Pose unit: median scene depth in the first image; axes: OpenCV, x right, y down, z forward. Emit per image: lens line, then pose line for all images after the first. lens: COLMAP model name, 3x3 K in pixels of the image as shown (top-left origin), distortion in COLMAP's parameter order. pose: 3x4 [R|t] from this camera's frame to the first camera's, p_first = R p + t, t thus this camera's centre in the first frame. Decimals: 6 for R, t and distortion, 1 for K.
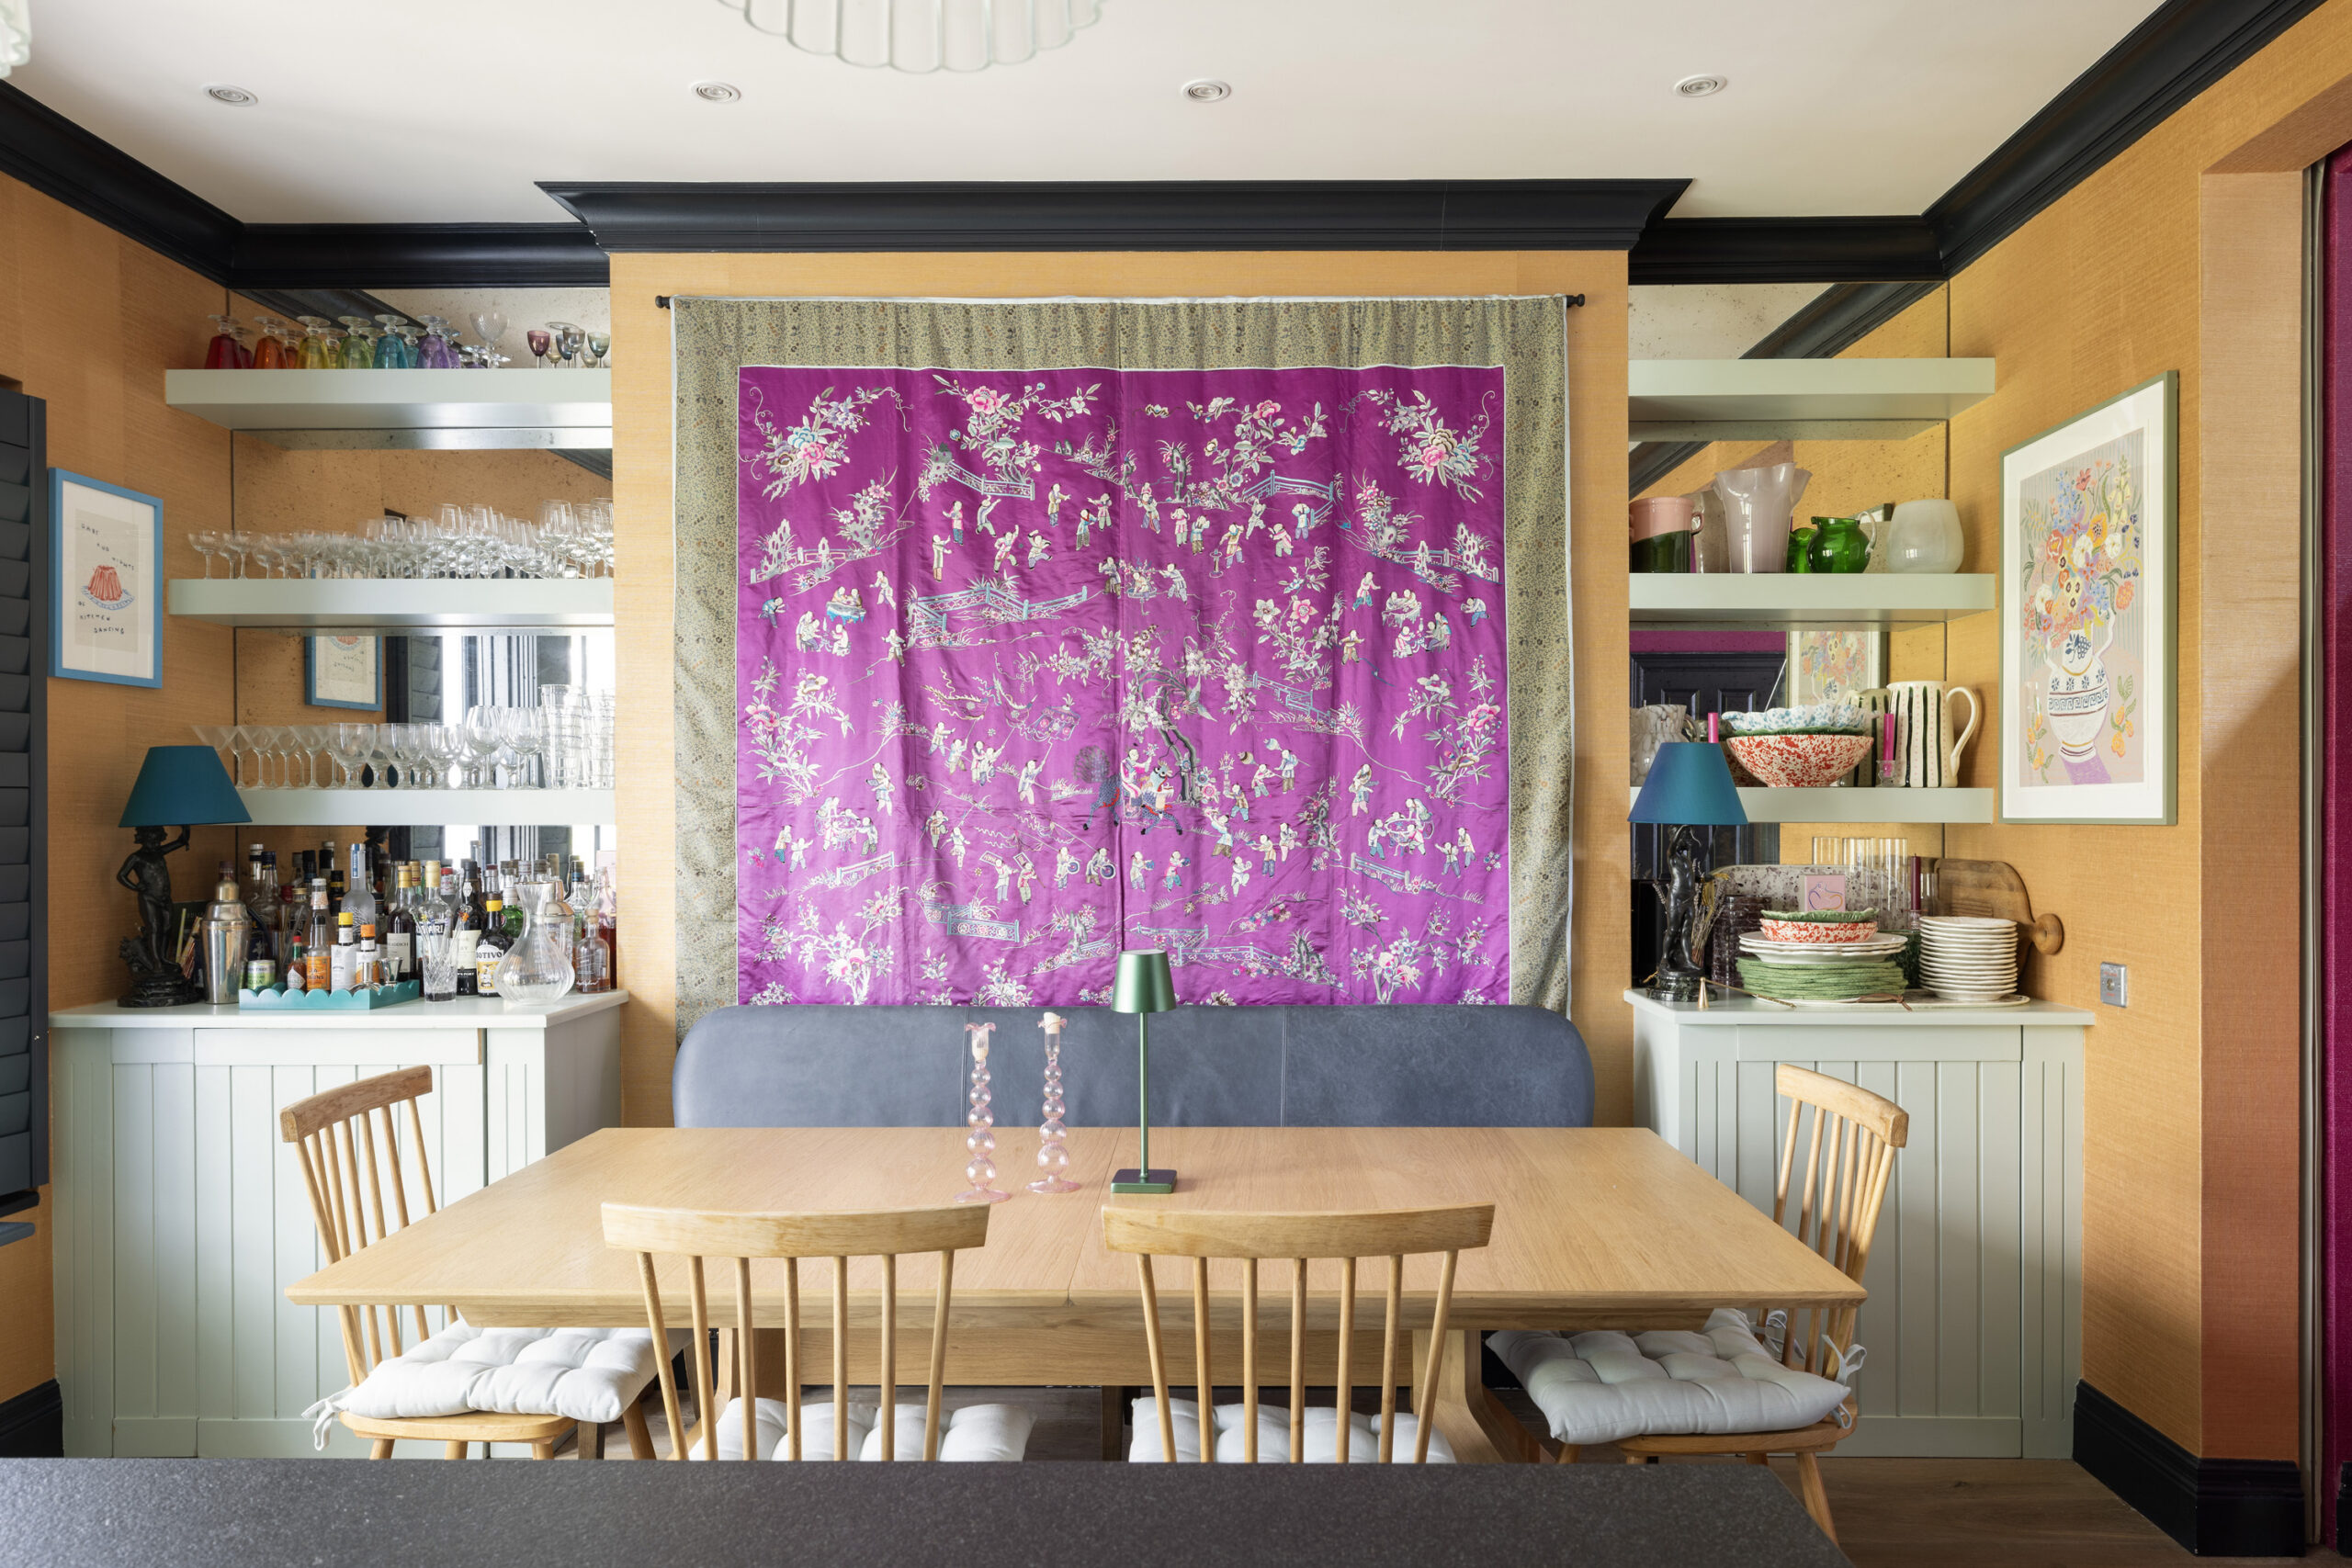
lens RADIAL K [[1577.9, 0, 1188.8], [0, 1577.9, 823.4], [0, 0, 1]] dist [-0.002696, 0.000135]
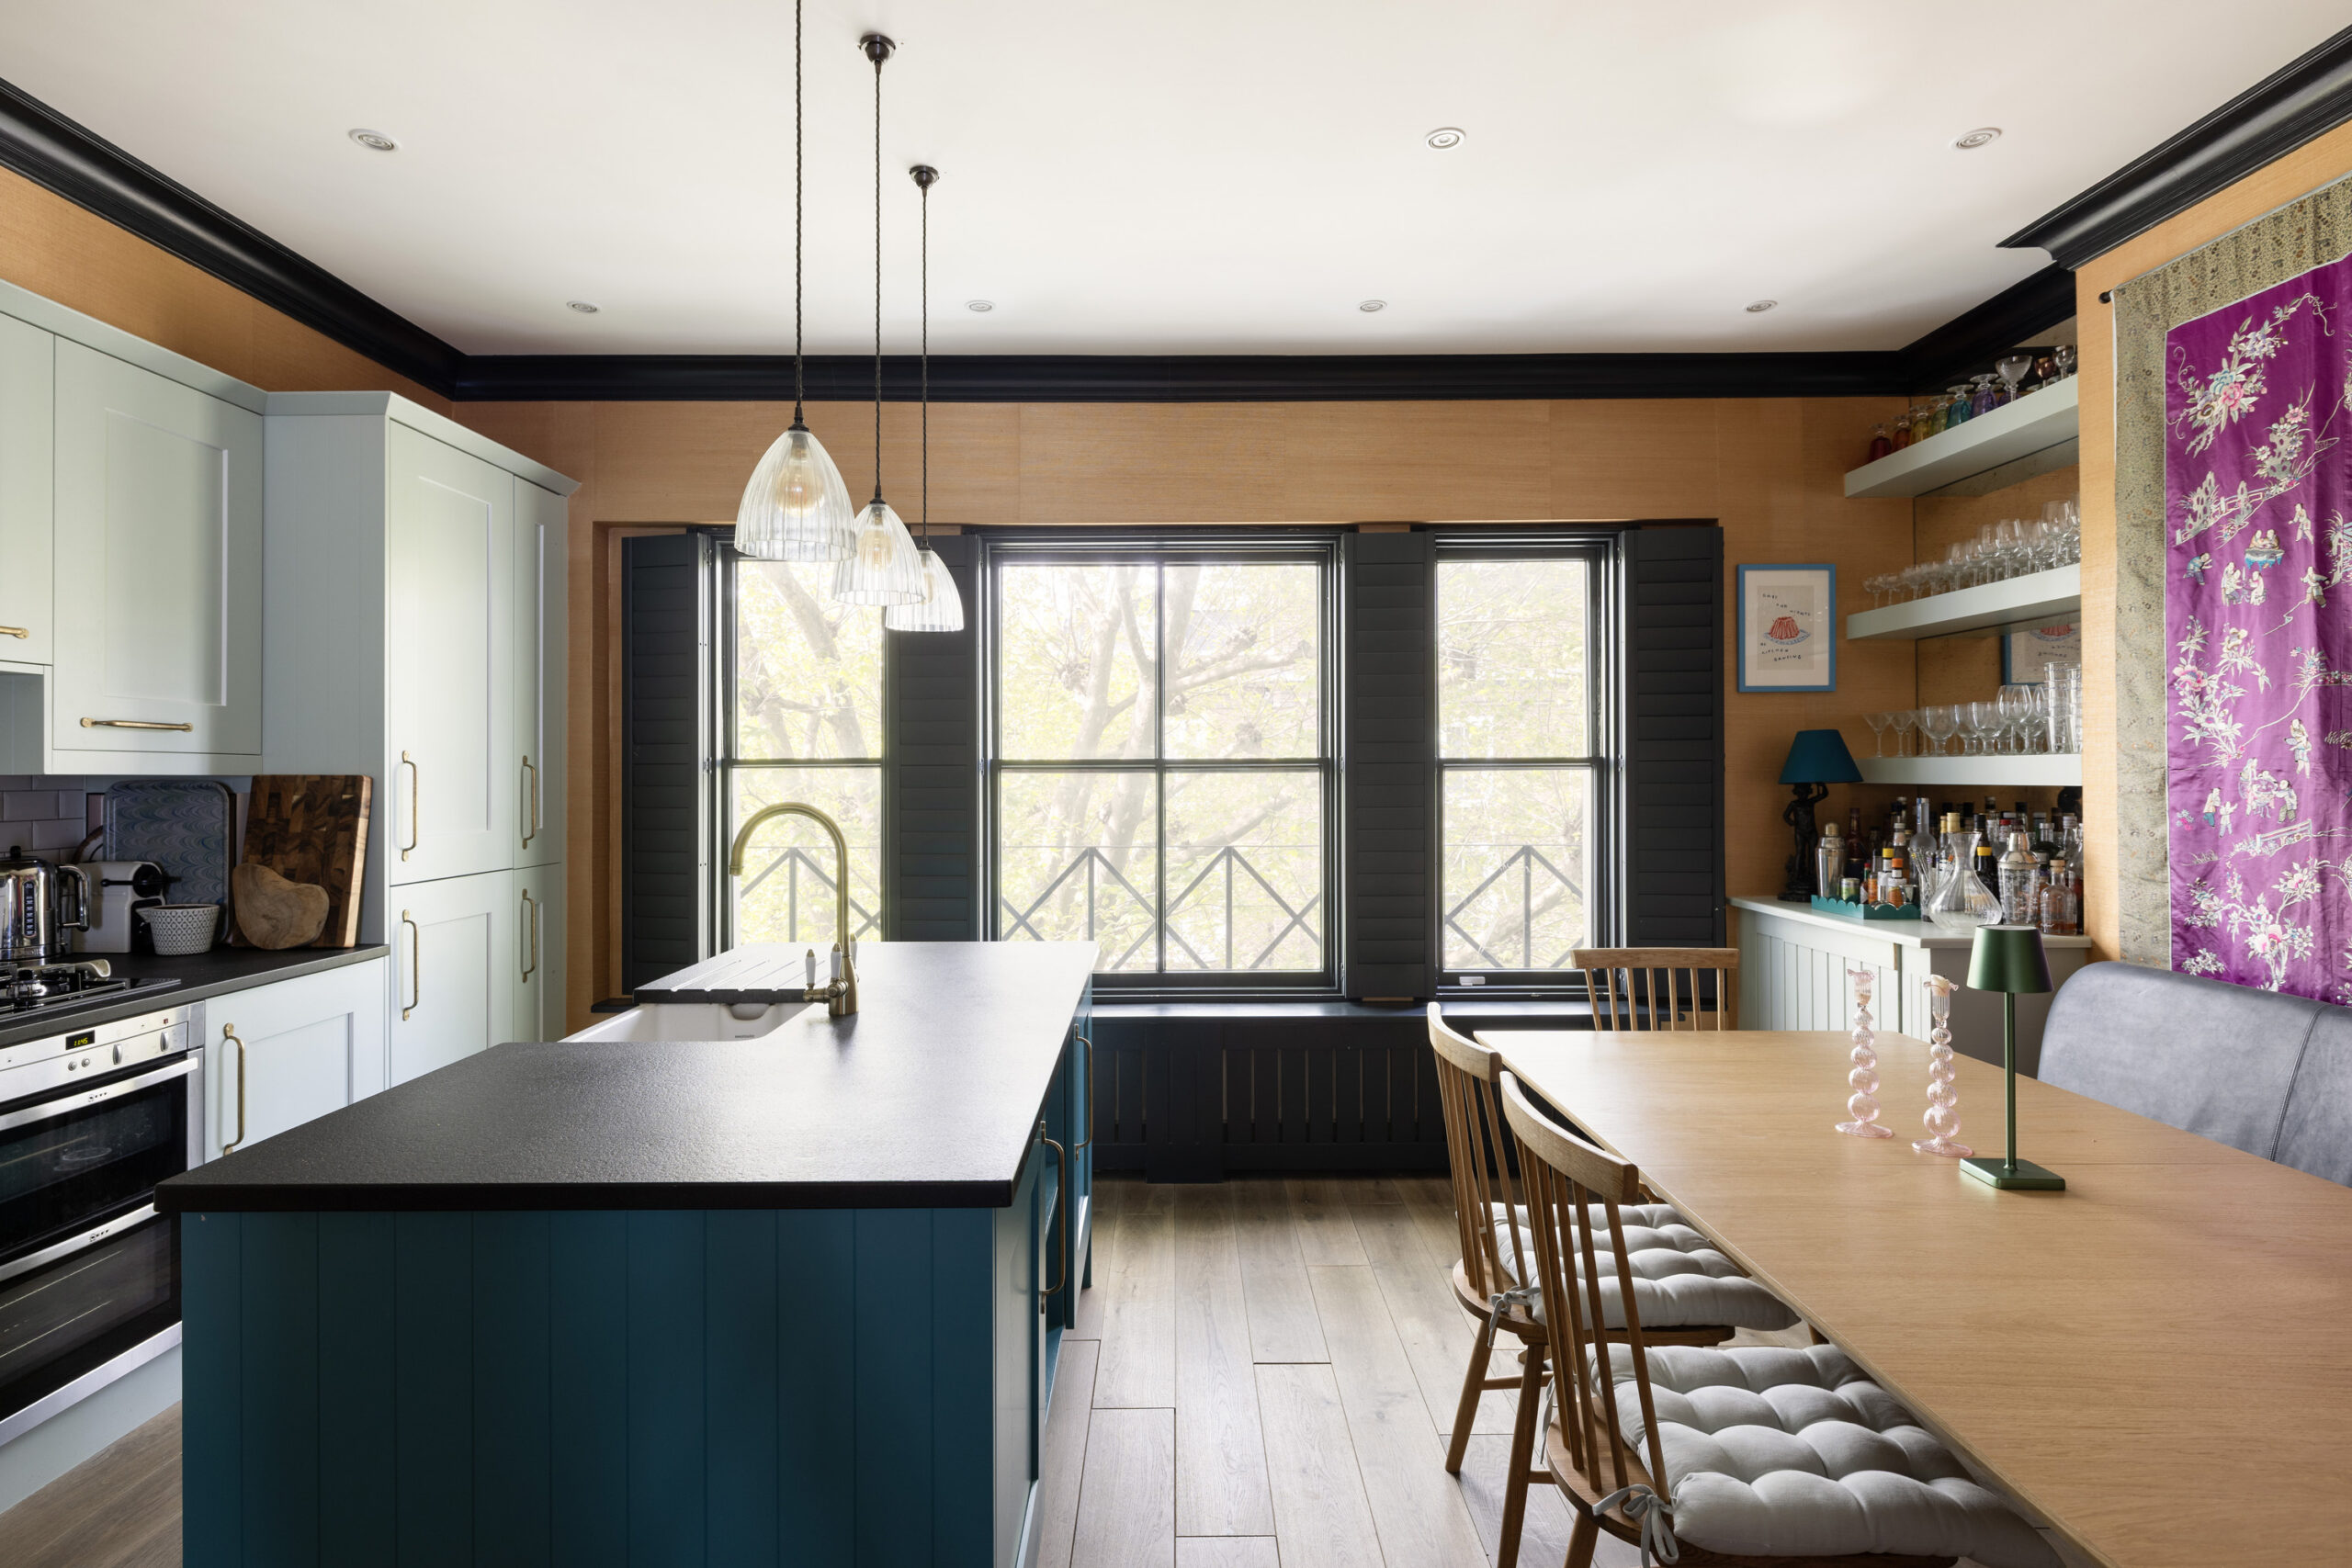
lens RADIAL K [[1212.2, 0, 1178.4], [0, 1212.2, 774.0], [0, 0, 1]] dist [-0.001205, 0.000025]
pose [[0.024631, -0.000277, -0.999697, 0.471825], [-0.000556, 1.000000, -0.000290, -0.006766], [0.999696, 0.000563, 0.024631, 0.350923]]
